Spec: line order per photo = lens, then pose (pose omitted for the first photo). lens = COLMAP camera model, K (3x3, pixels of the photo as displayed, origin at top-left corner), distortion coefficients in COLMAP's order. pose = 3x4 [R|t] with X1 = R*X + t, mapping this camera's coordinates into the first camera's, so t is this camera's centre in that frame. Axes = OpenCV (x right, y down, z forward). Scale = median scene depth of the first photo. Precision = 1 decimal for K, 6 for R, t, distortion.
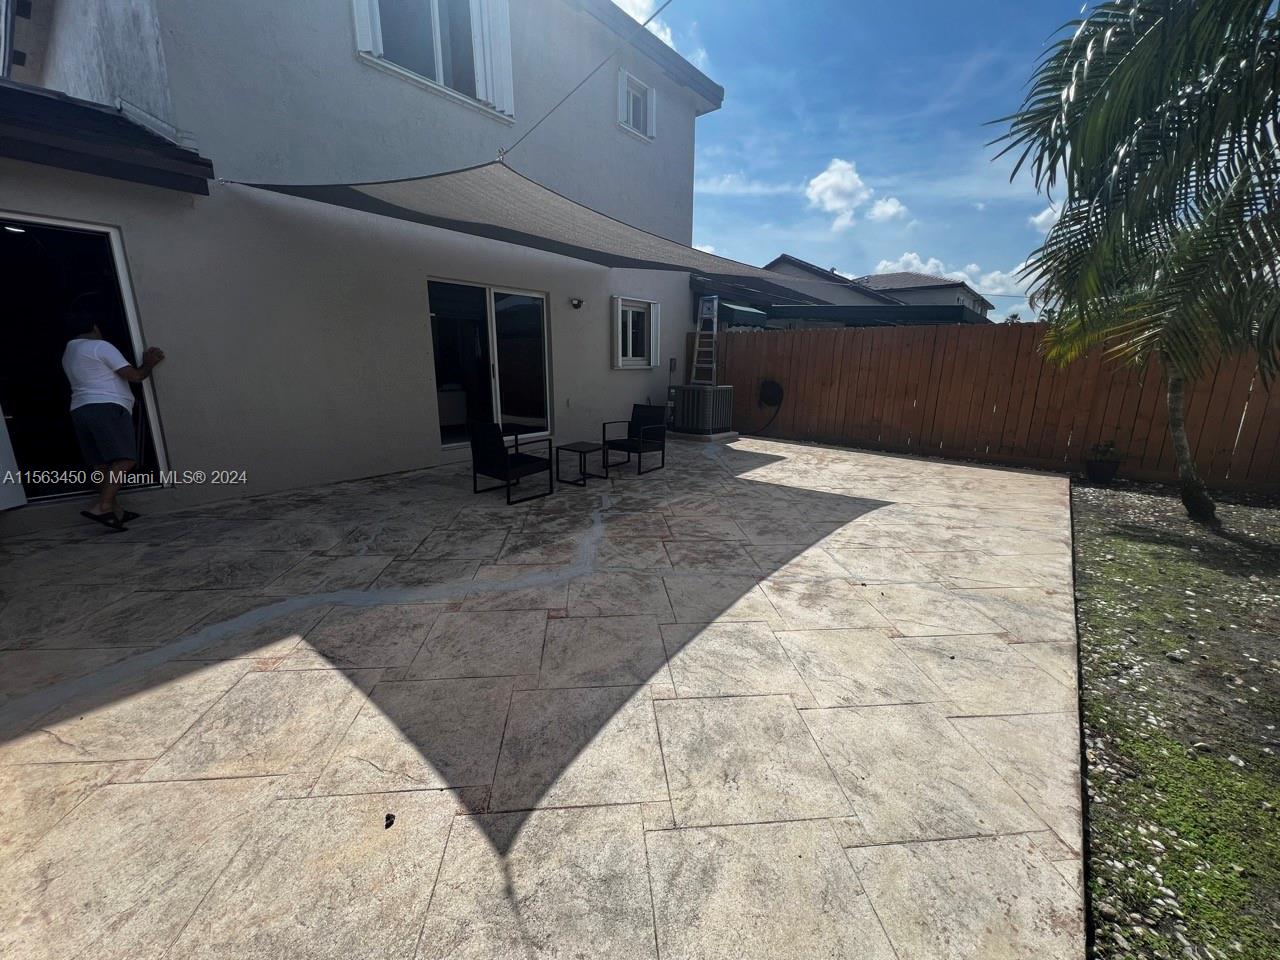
lens RADIAL K [[513.4, 0, 641.0], [0, 513.4, 480.3], [0, 0, 1]] dist [0.000599, -0.000100]
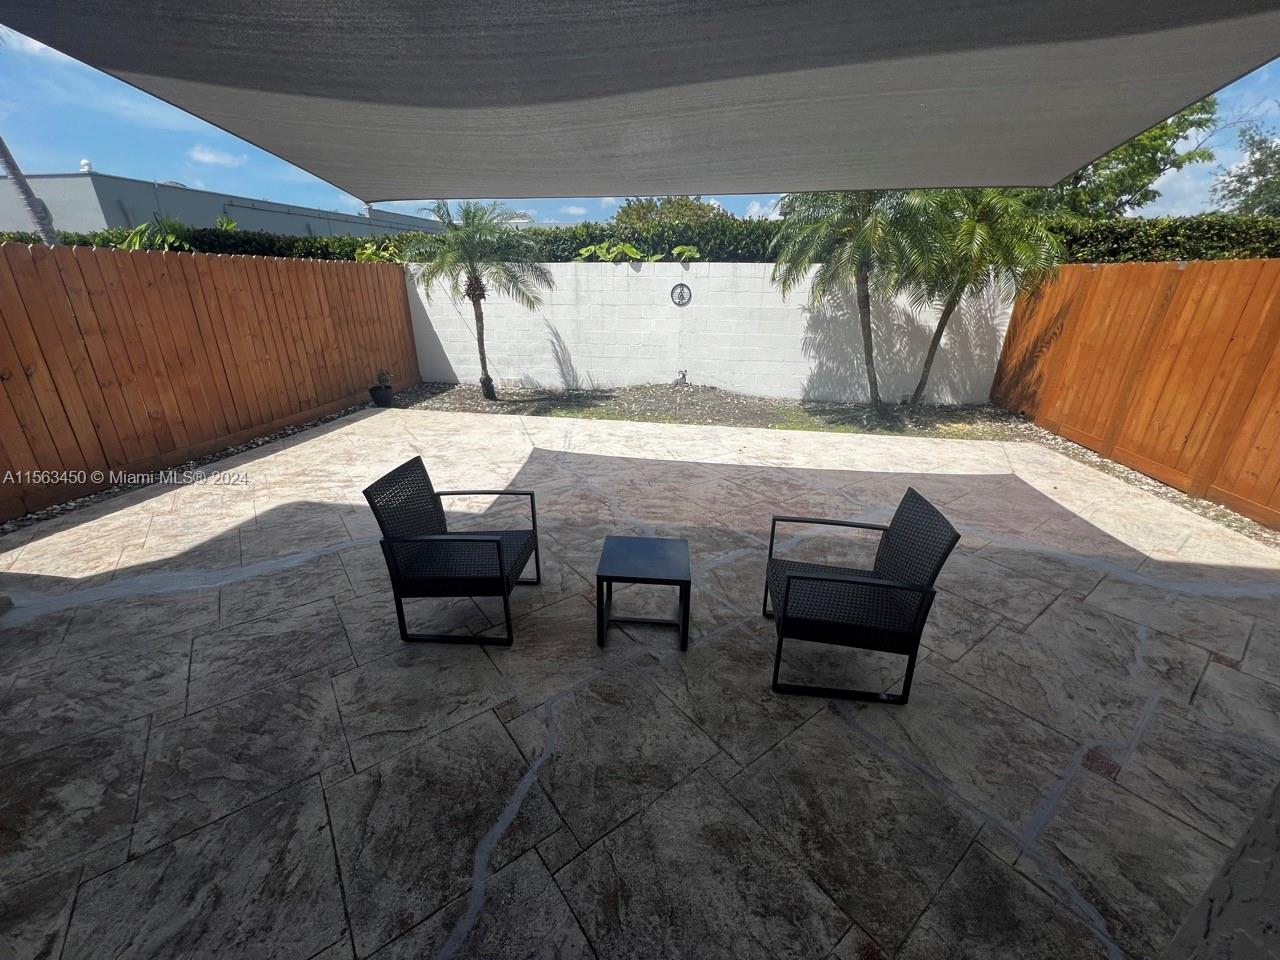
lens RADIAL K [[513.4, 0, 636.8], [0, 513.4, 480.6], [0, 0, 1]] dist [0.000599, -0.000100]
pose [[-0.520890, -0.322014, 0.790557, -0.676365], [0.184921, 0.861560, 0.472778, -0.513317], [-0.833353, 0.392456, -0.389231, 1.790804]]
